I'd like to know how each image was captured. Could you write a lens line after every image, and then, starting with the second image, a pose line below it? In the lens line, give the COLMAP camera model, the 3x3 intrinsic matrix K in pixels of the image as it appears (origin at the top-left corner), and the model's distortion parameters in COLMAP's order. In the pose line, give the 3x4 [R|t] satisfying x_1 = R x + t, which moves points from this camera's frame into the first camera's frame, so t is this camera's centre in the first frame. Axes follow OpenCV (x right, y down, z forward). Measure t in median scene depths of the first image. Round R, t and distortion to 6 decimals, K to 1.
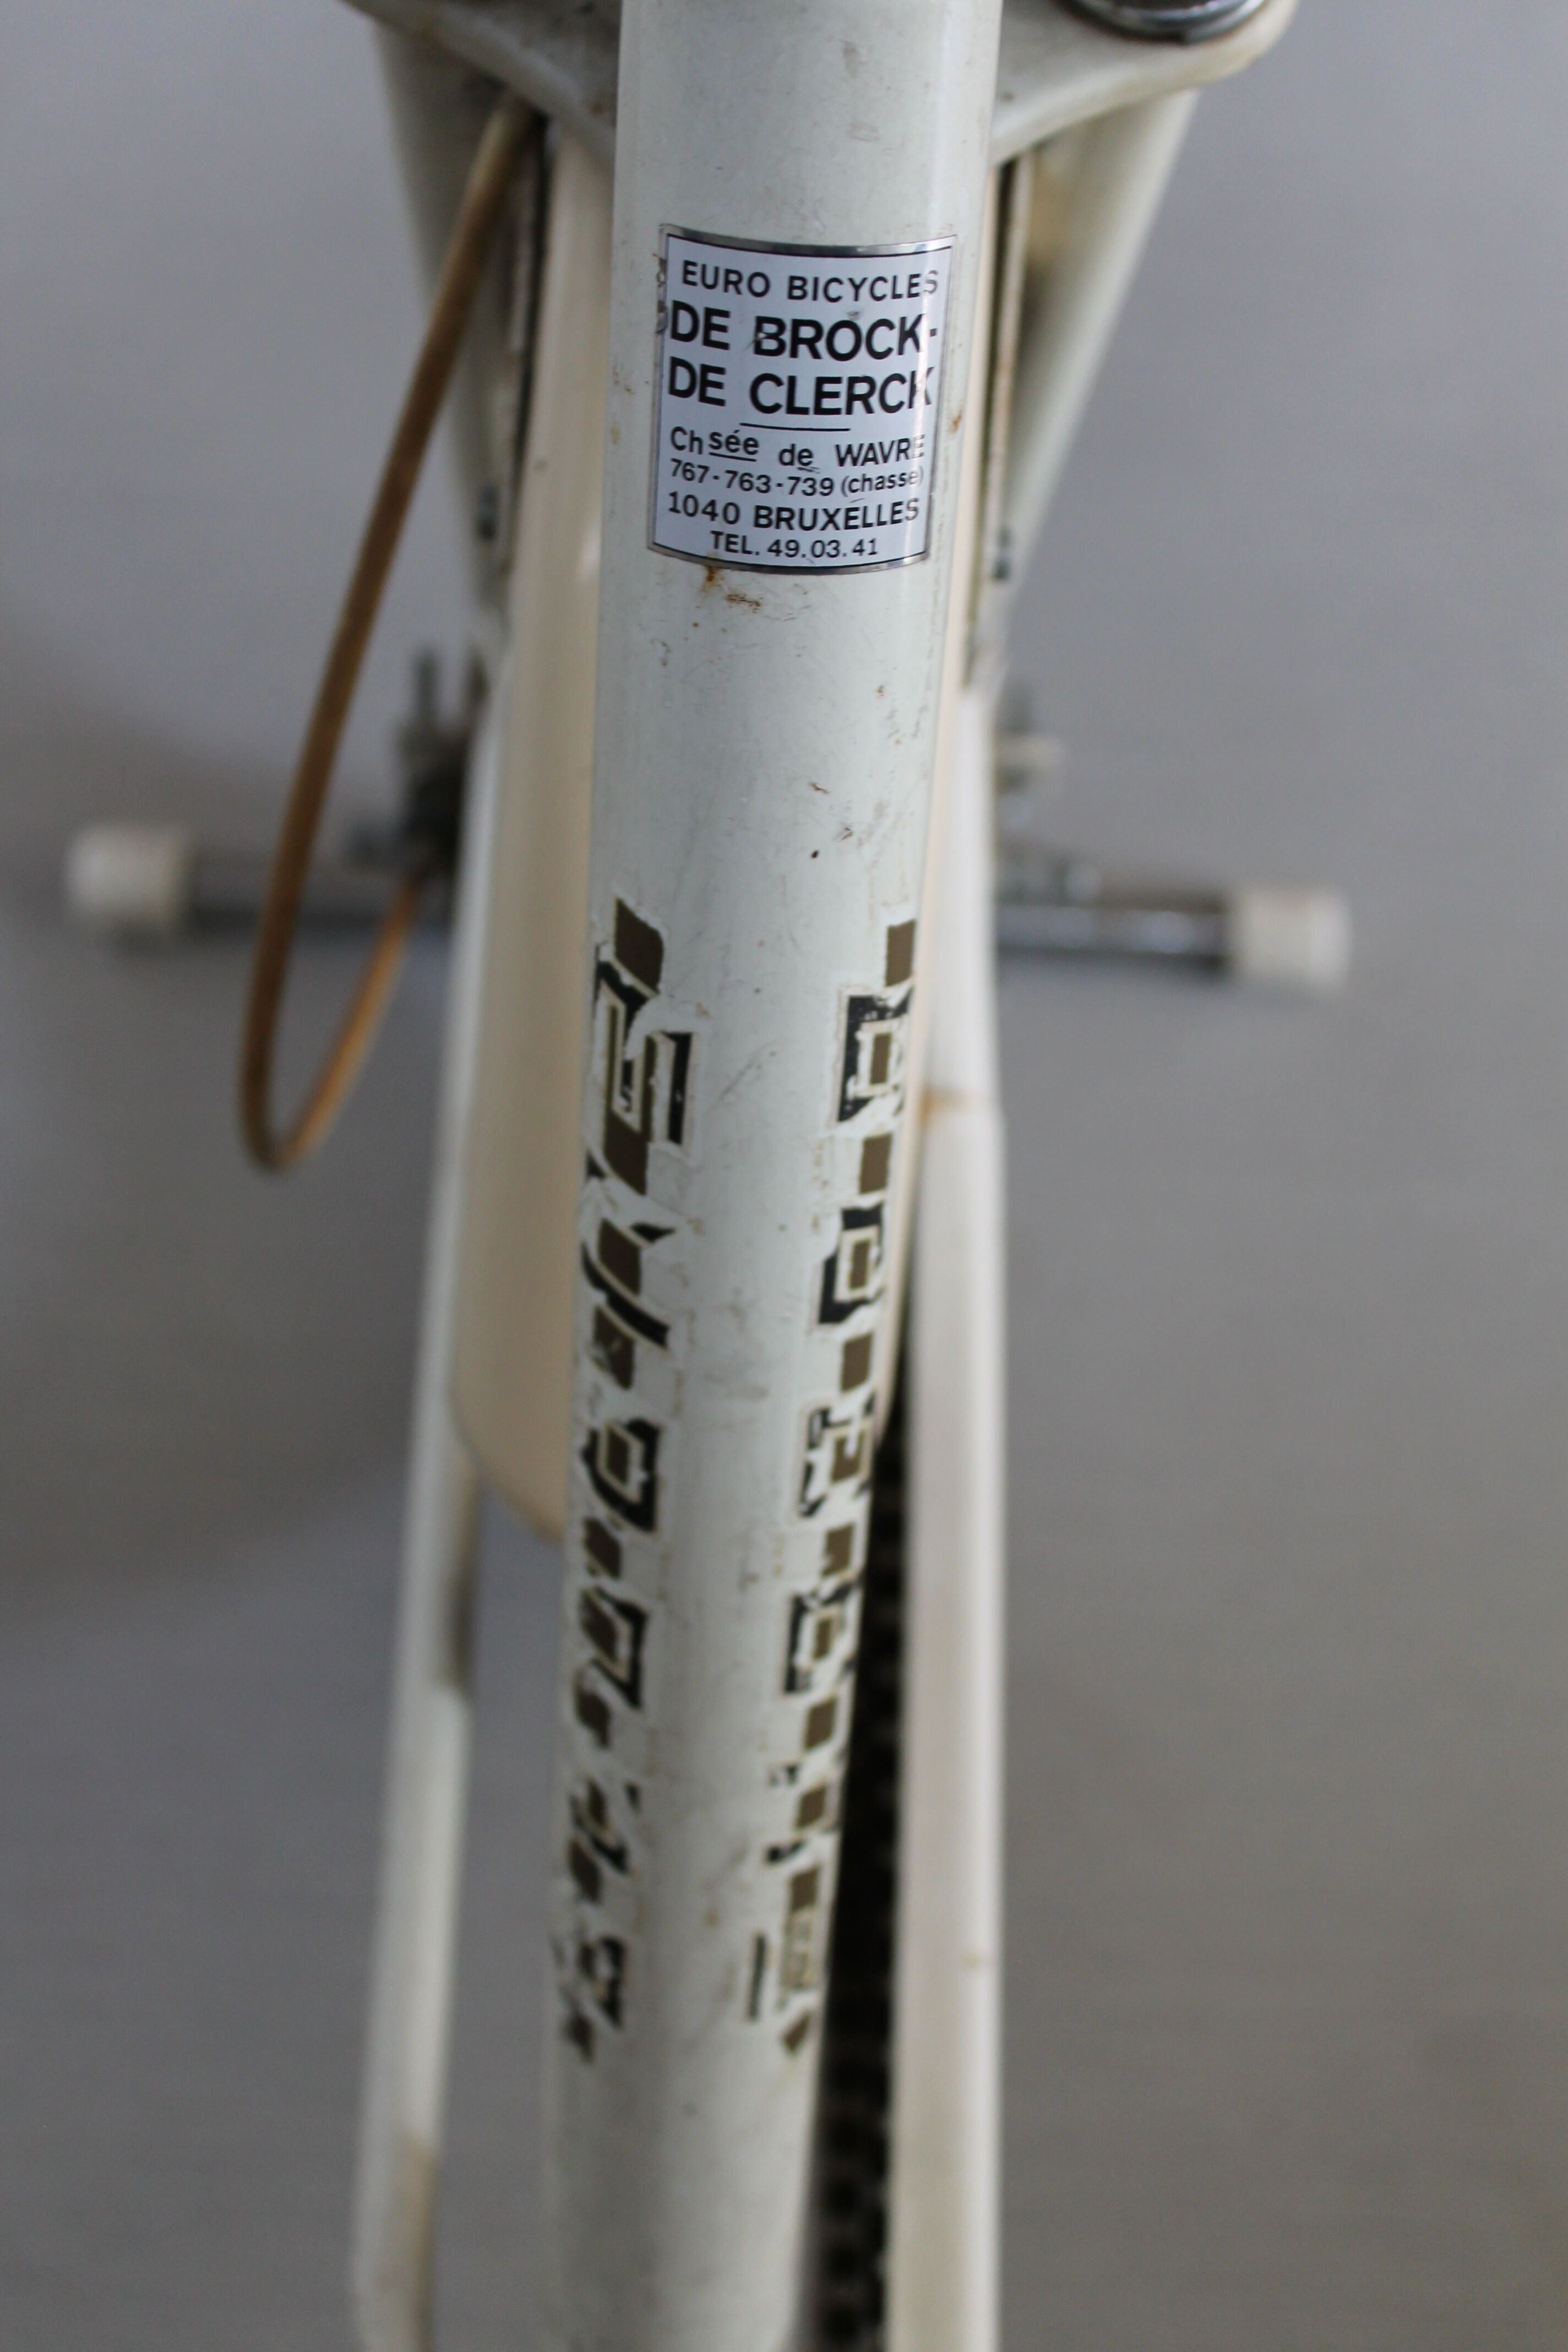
lens RADIAL K [[3299.6, 0, 788.6], [0, 3299.6, 1179.4], [0, 0, 1]] dist [-0.083679, 0.000000]
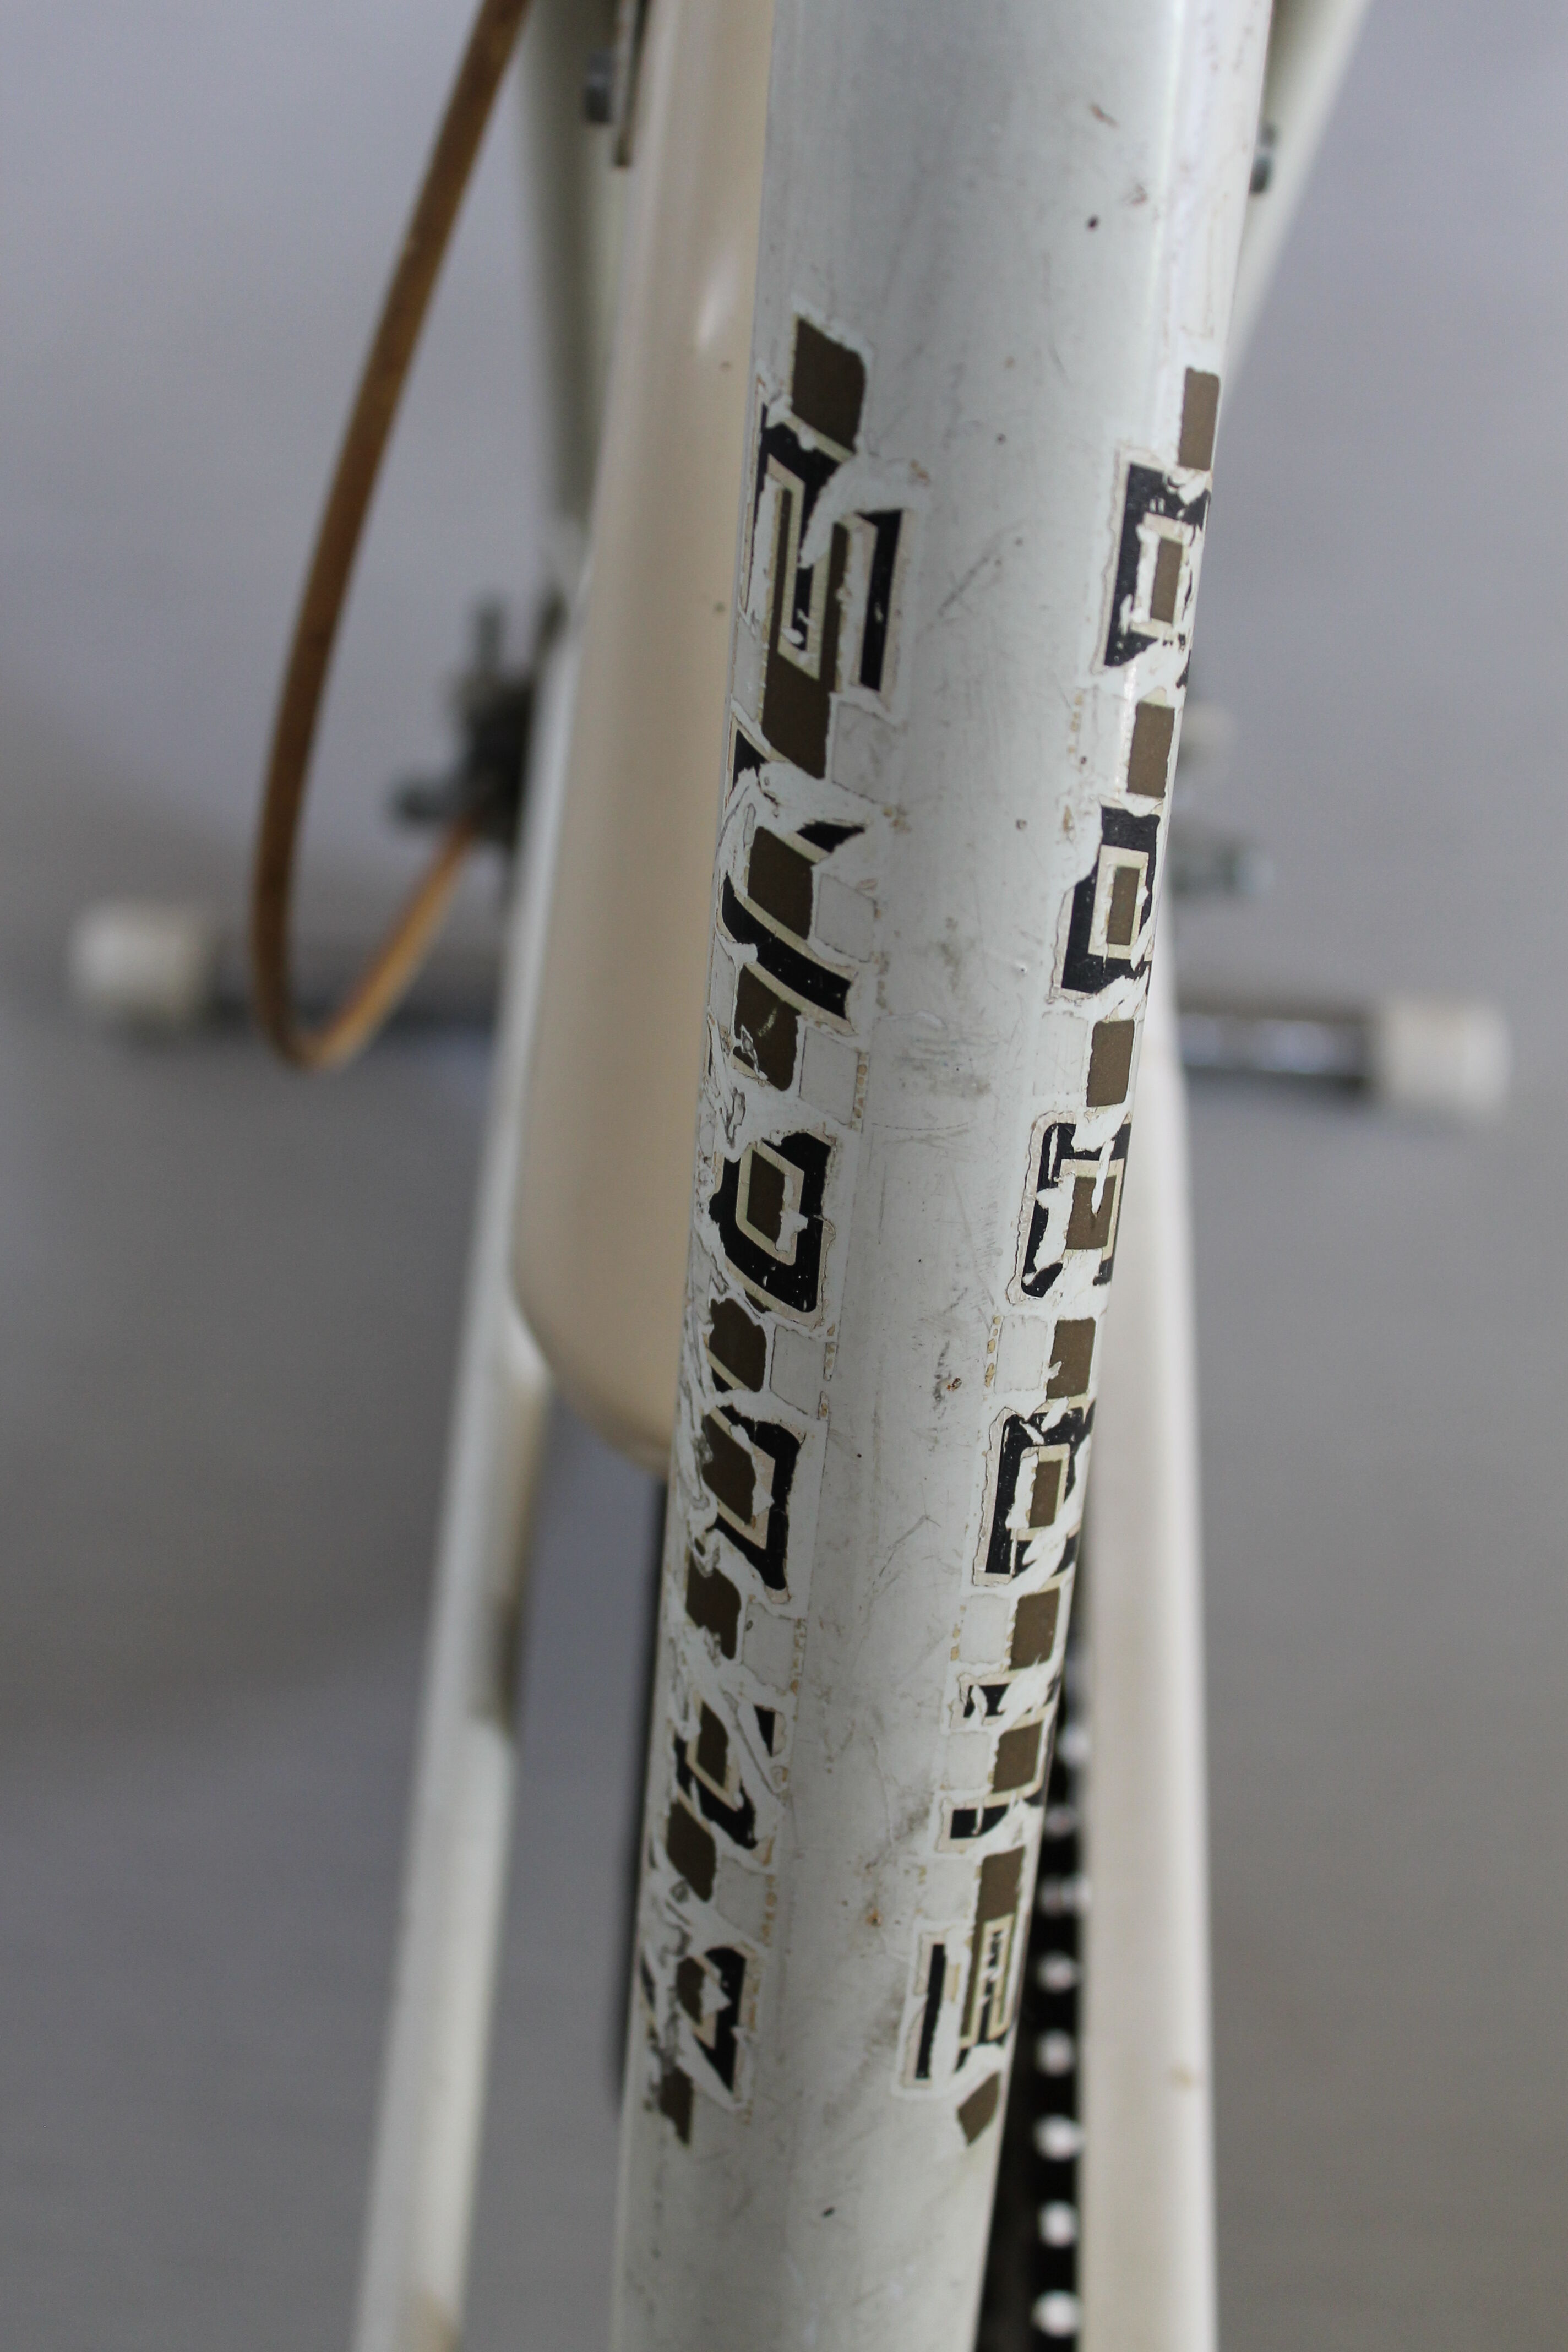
lens RADIAL K [[3299.6, 0, 774.2], [0, 3299.6, 1170.8], [0, 0, 1]] dist [-0.083679, 0.000000]
pose [[0.999741, 0.018783, -0.012823, -0.040498], [-0.020112, 0.993405, -0.112877, 0.155184], [0.010618, 0.113106, 0.993526, 0.301335]]
